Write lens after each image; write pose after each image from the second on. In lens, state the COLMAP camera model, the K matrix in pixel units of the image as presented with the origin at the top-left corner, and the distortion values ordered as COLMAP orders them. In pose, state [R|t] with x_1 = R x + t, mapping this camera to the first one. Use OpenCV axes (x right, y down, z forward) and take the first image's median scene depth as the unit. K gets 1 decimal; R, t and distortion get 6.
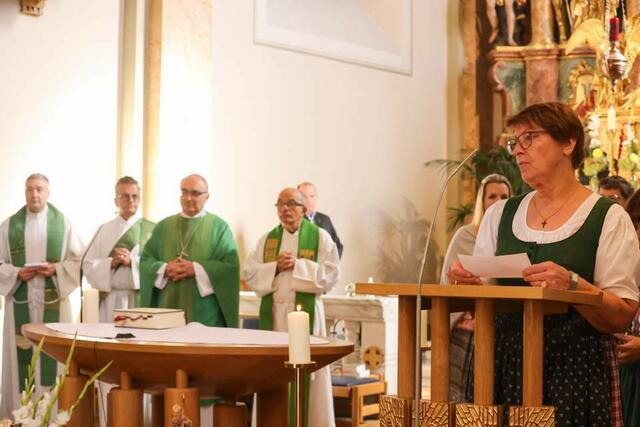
lens RADIAL K [[1364.2, 0, 320.0], [0, 1364.2, 213.5], [0, 0, 1]] dist [-0.057379, -0.344945]
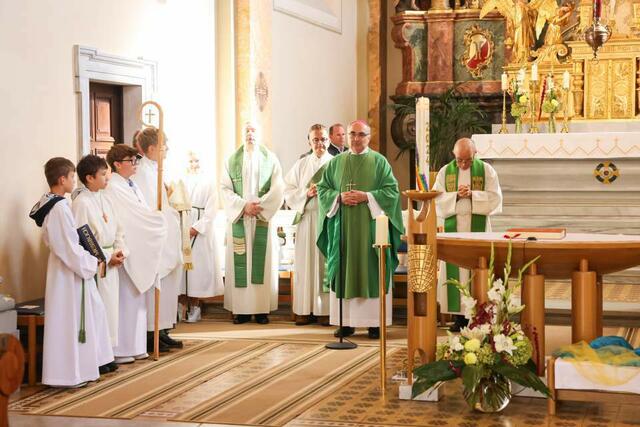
lens RADIAL K [[1364.2, 0, 320.0], [0, 1364.2, 213.5], [0, 0, 1]] dist [-0.057379, -0.344945]
pose [[0.934070, -0.039827, 0.354862, -0.382112], [0.022343, 0.998332, 0.053235, -0.008288], [-0.356390, -0.041797, 0.933402, -0.114891]]
